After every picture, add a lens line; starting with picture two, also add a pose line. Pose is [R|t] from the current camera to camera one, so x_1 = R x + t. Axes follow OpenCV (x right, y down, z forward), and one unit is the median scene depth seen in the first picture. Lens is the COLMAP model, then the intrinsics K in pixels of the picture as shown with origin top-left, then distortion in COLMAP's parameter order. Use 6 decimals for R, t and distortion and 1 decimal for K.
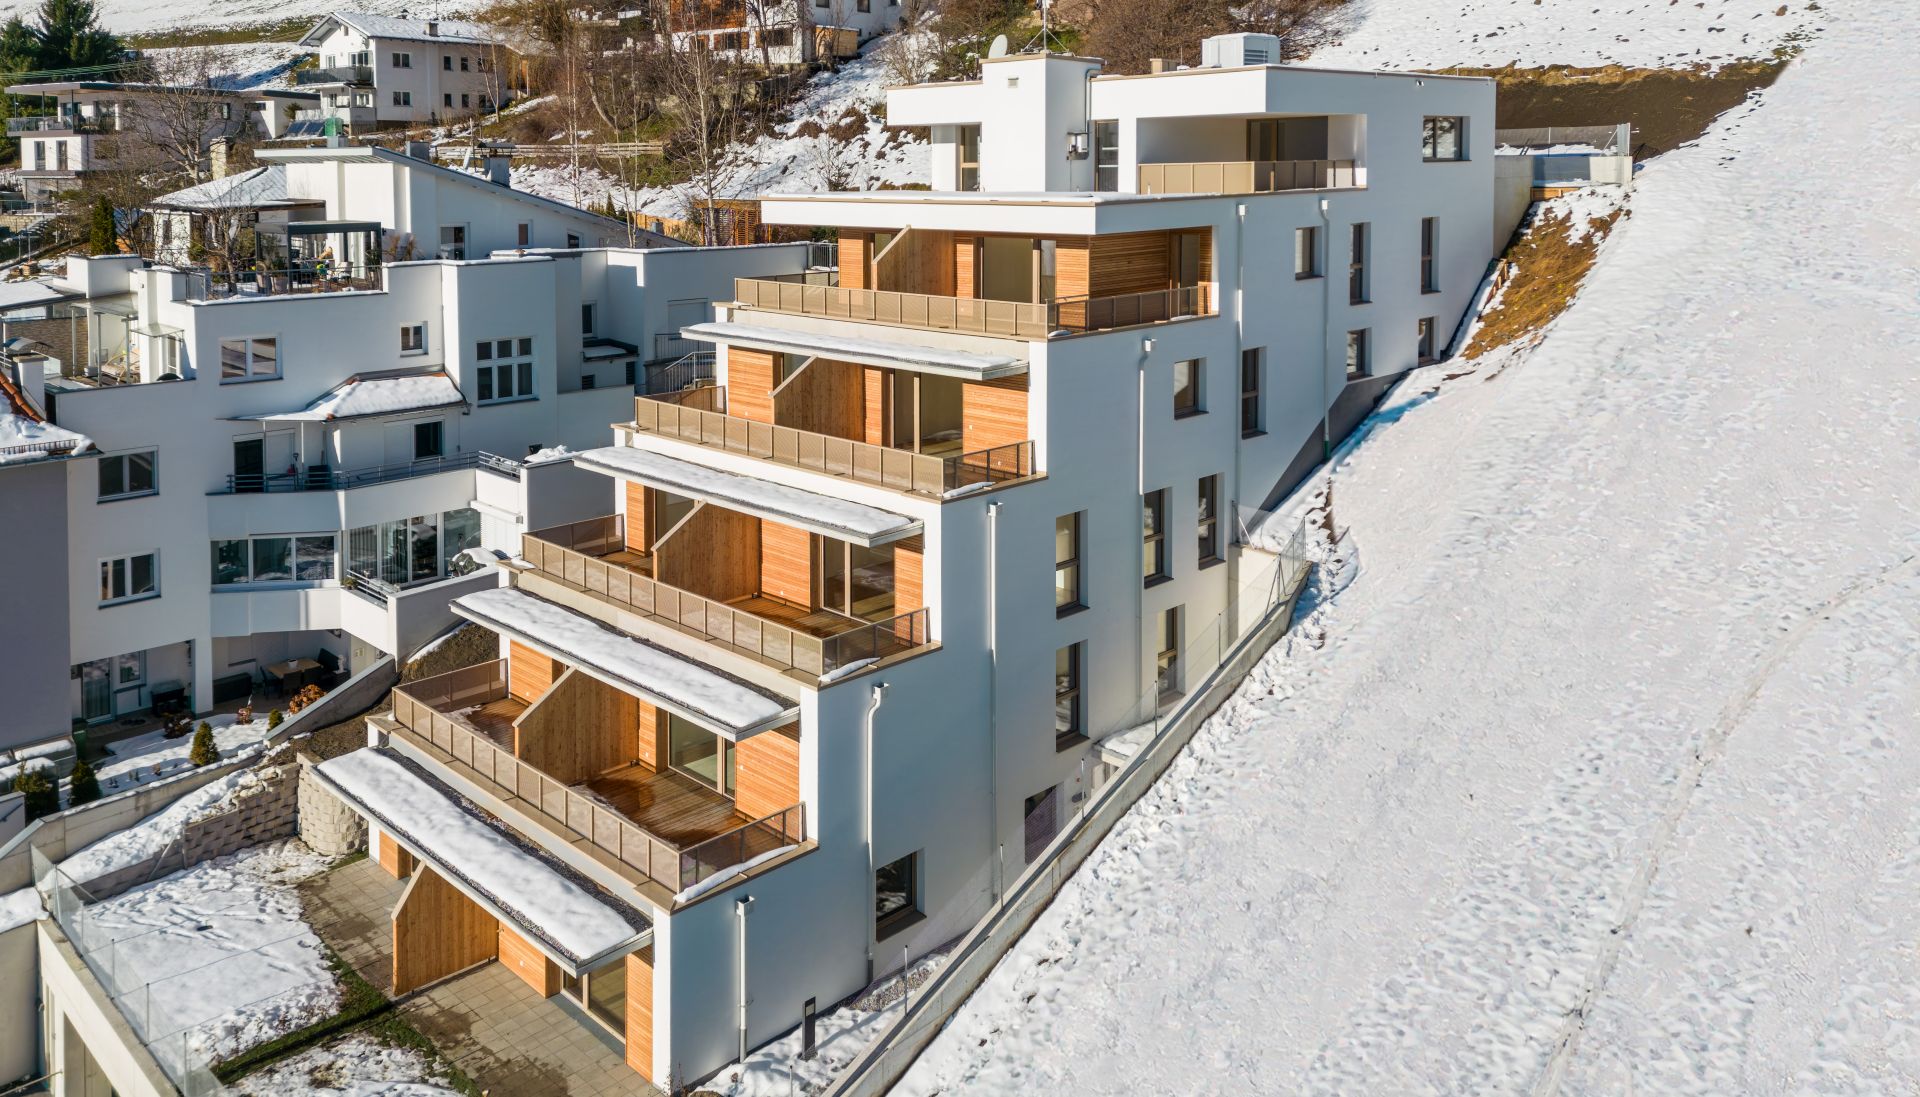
lens RADIAL K [[1448.9, 0, 970.9], [0, 1448.9, 225.4], [0, 0, 1]] dist [0.013599, 0.003730]
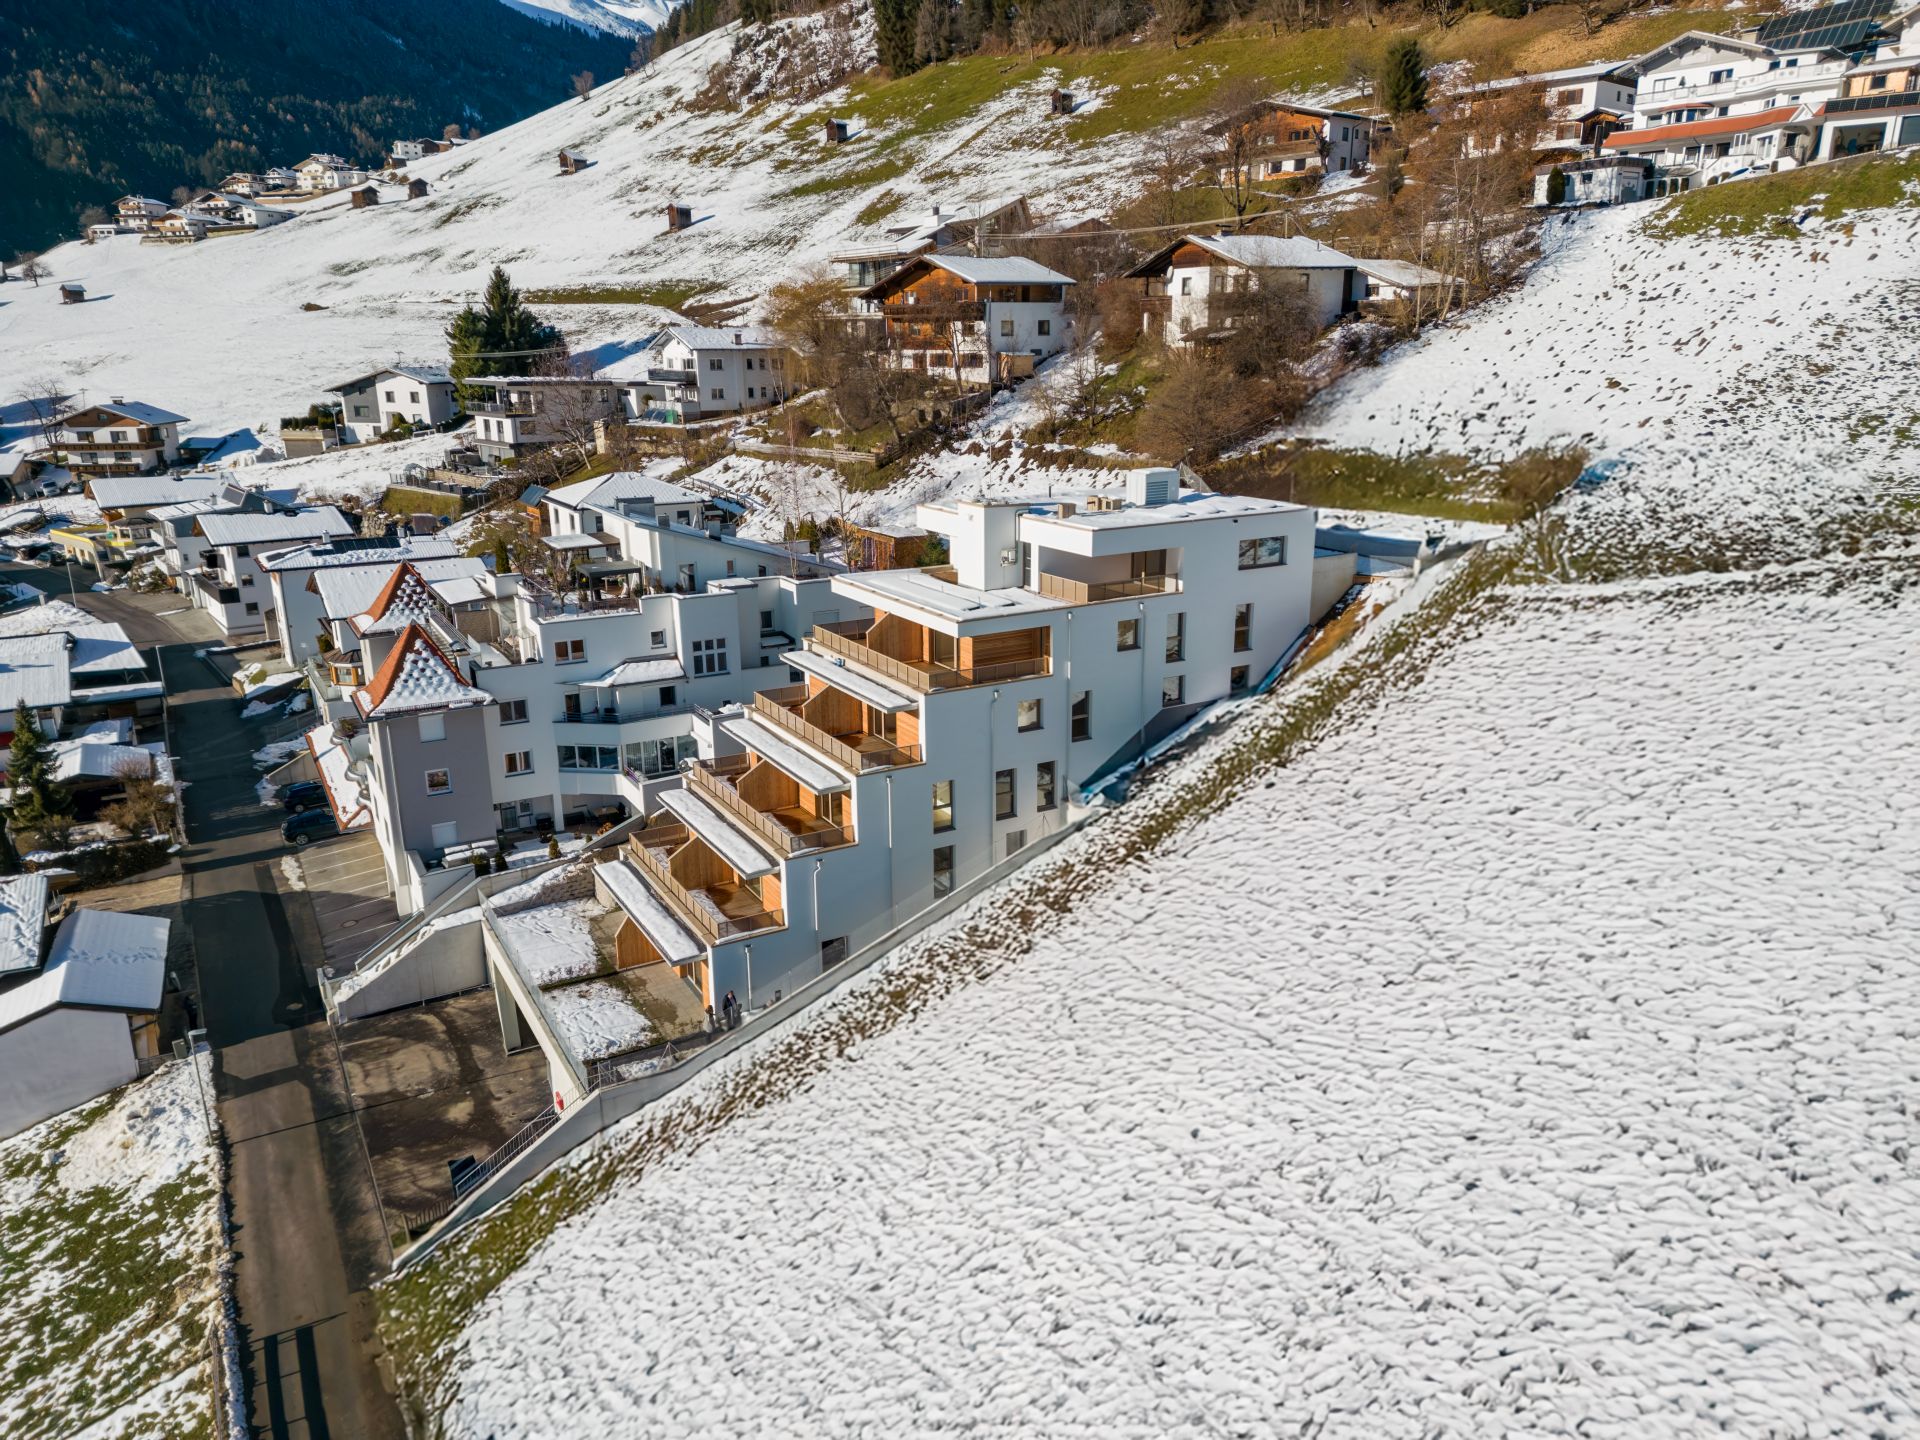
lens RADIAL K [[1320.2, 0, 960.0], [0, 1320.2, 720.0], [0, 0, 1]] dist [0.082063, -0.086873]
pose [[0.967423, 0.072571, -0.242539, 0.407444], [-0.013241, 0.971226, 0.237790, -0.237183], [0.252817, -0.226832, 0.940548, -0.495423]]
